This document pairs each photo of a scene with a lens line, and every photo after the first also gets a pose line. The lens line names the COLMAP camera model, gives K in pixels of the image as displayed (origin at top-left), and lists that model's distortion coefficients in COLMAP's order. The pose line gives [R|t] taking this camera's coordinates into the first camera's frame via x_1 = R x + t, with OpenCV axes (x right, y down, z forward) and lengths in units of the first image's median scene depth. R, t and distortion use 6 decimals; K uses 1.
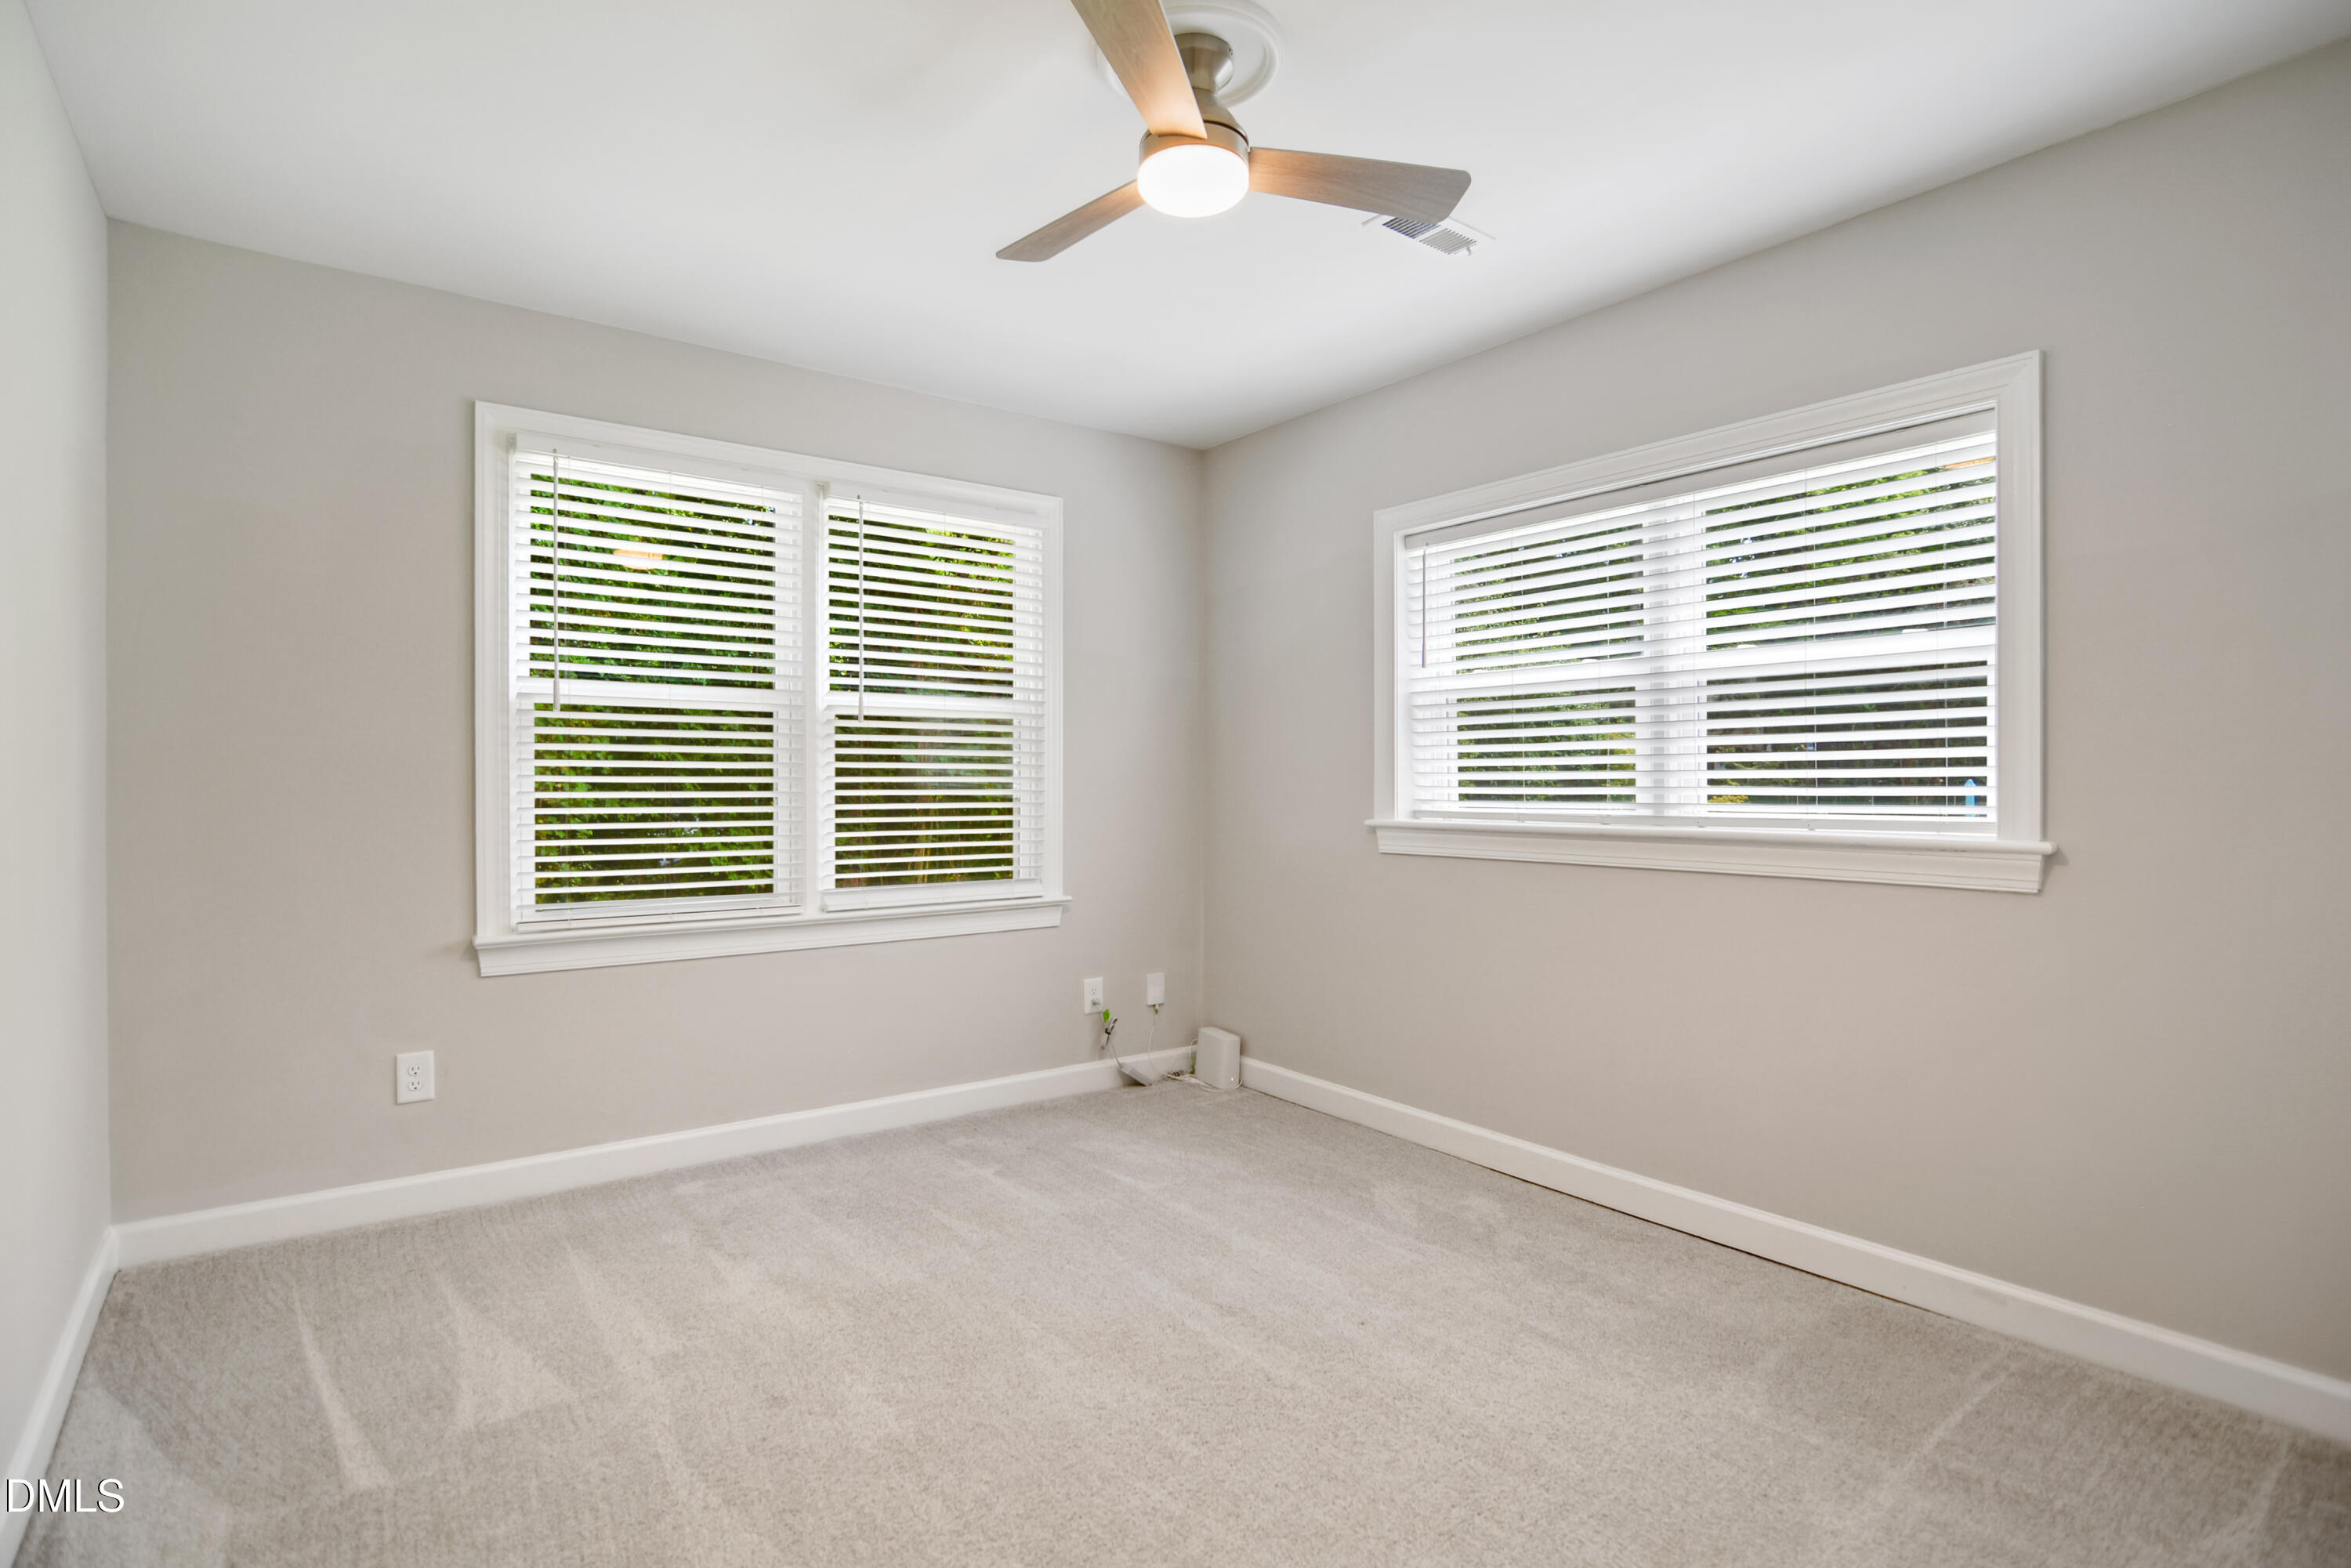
lens RADIAL K [[1149.9, 0, 1199.0], [0, 1149.9, 789.1], [0, 0, 1]] dist [-0.018687, 0.000413]
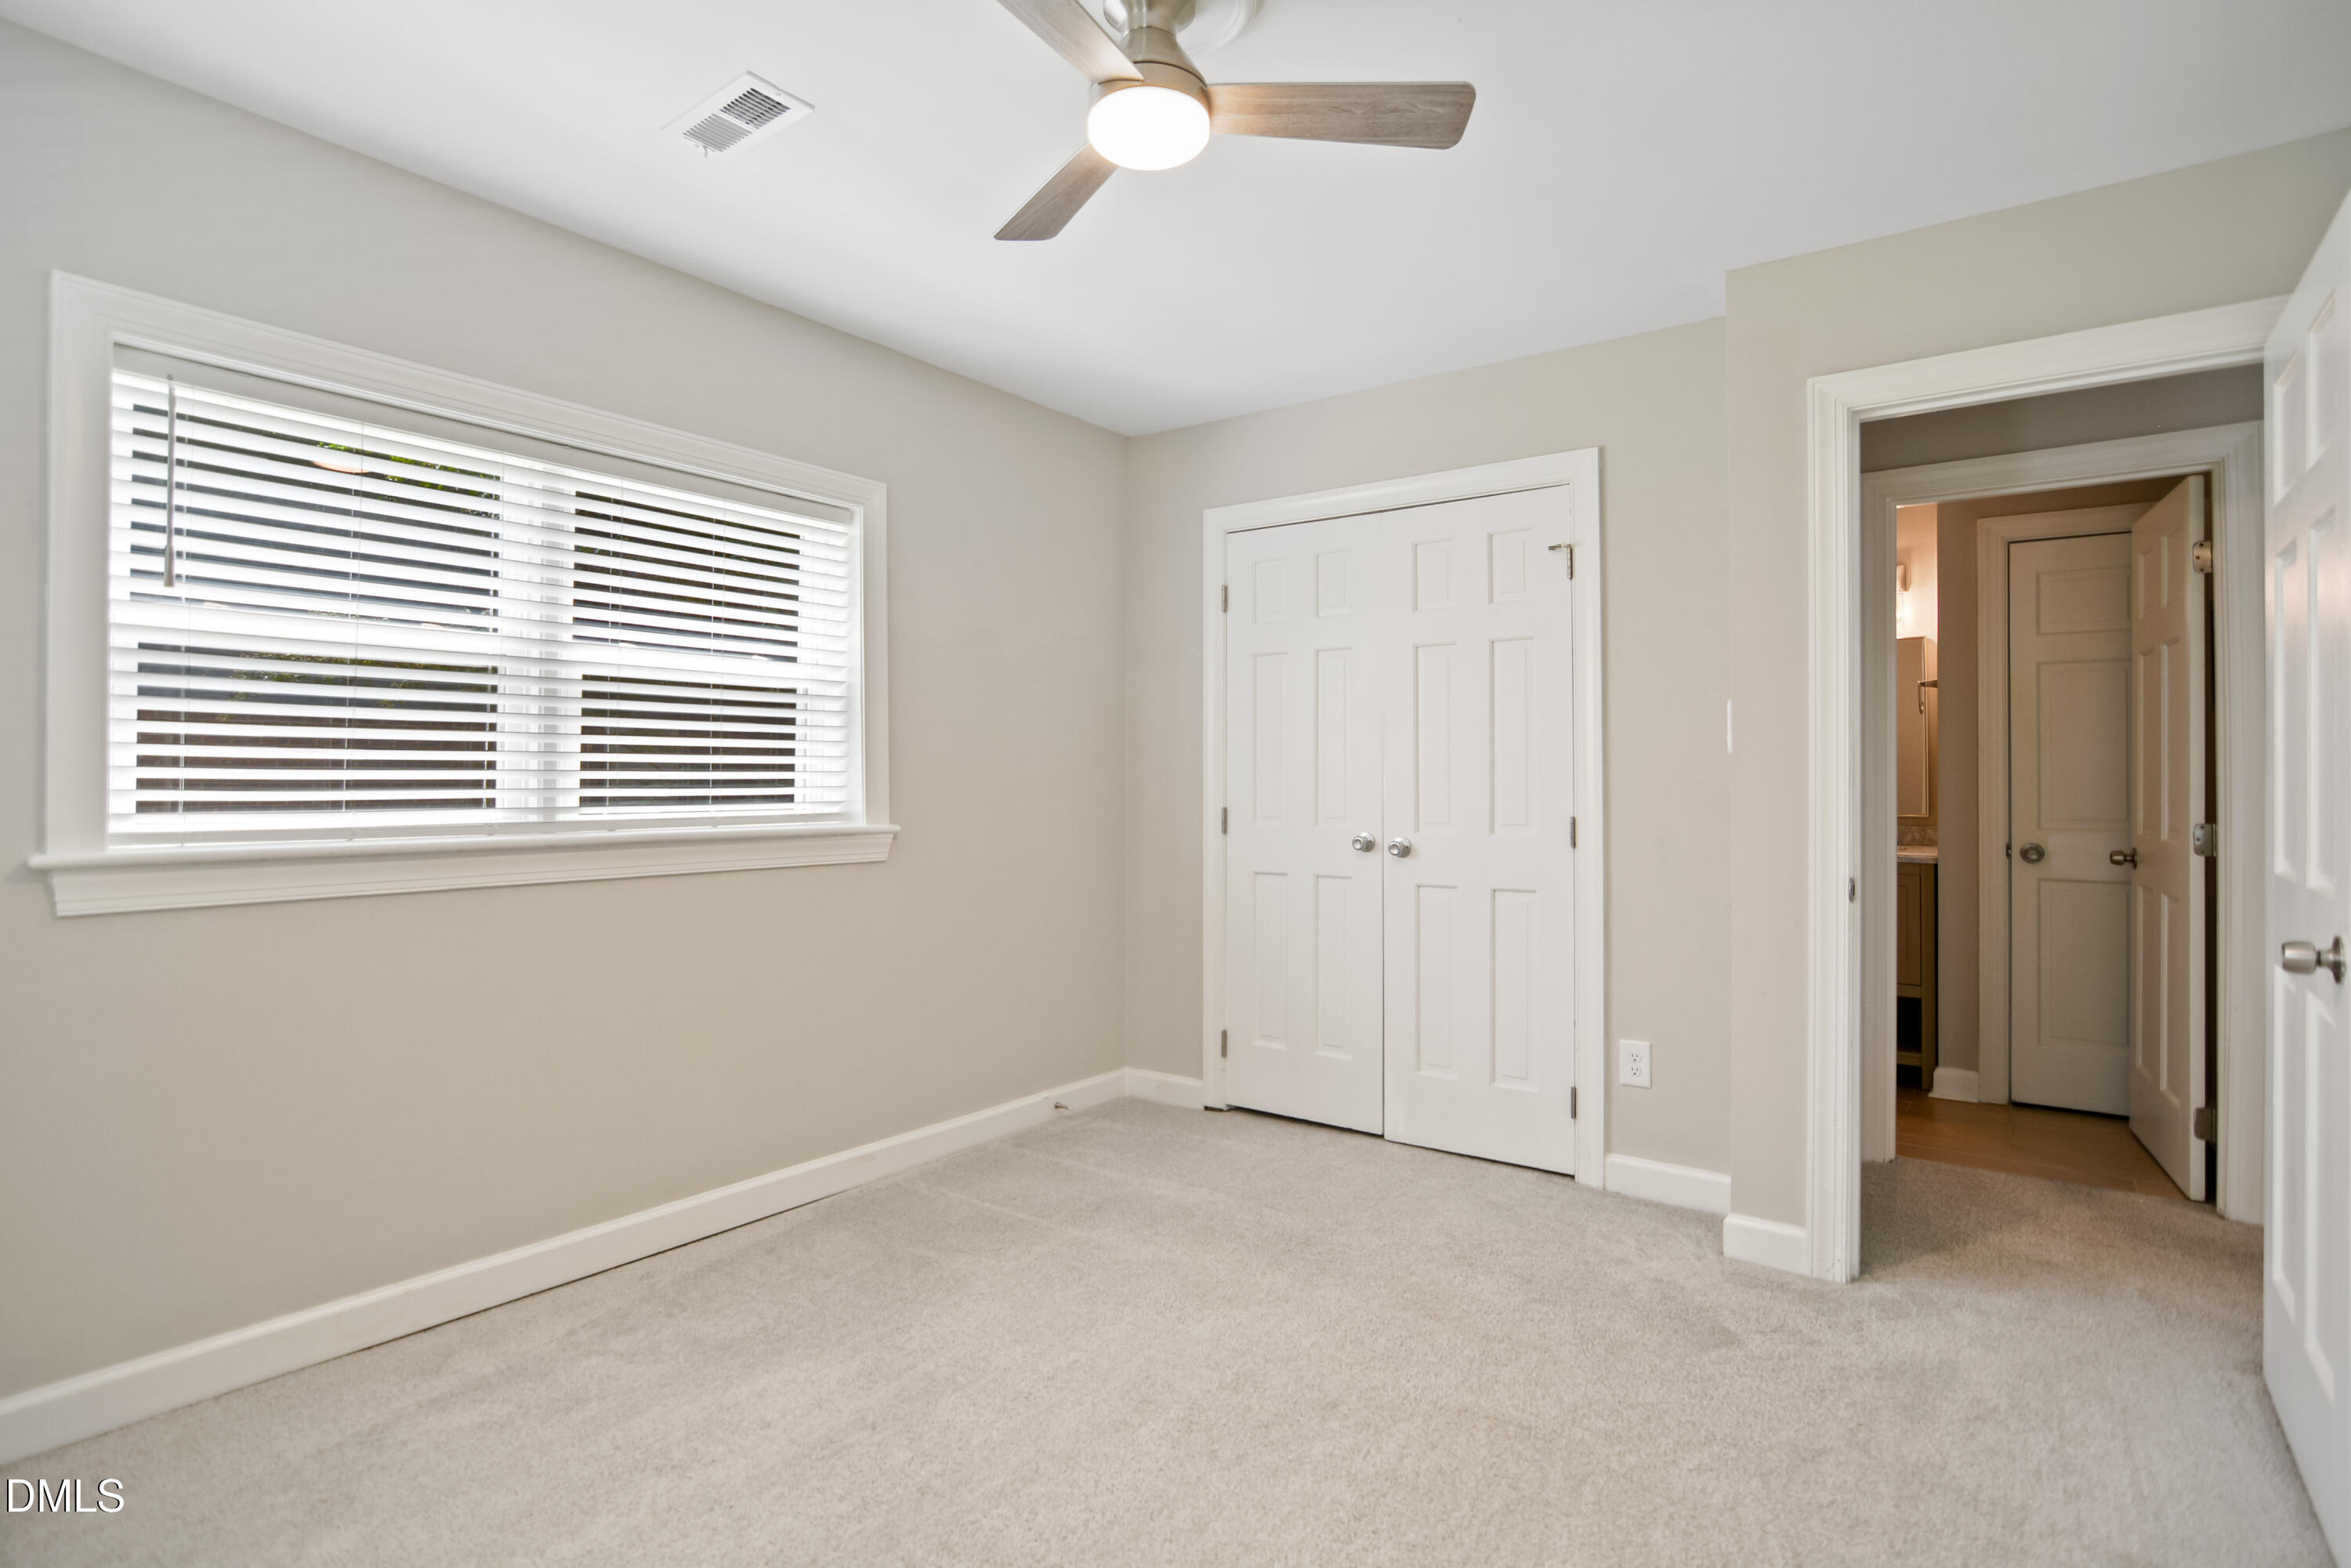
lens RADIAL K [[1149.9, 0, 1178.3], [0, 1149.9, 778.3], [0, 0, 1]] dist [-0.018687, 0.000413]
pose [[-0.263496, 0.008011, 0.964627, -0.565313], [0.007836, 0.999950, -0.006164, -0.000569], [-0.964629, 0.005935, -0.263545, 0.760227]]
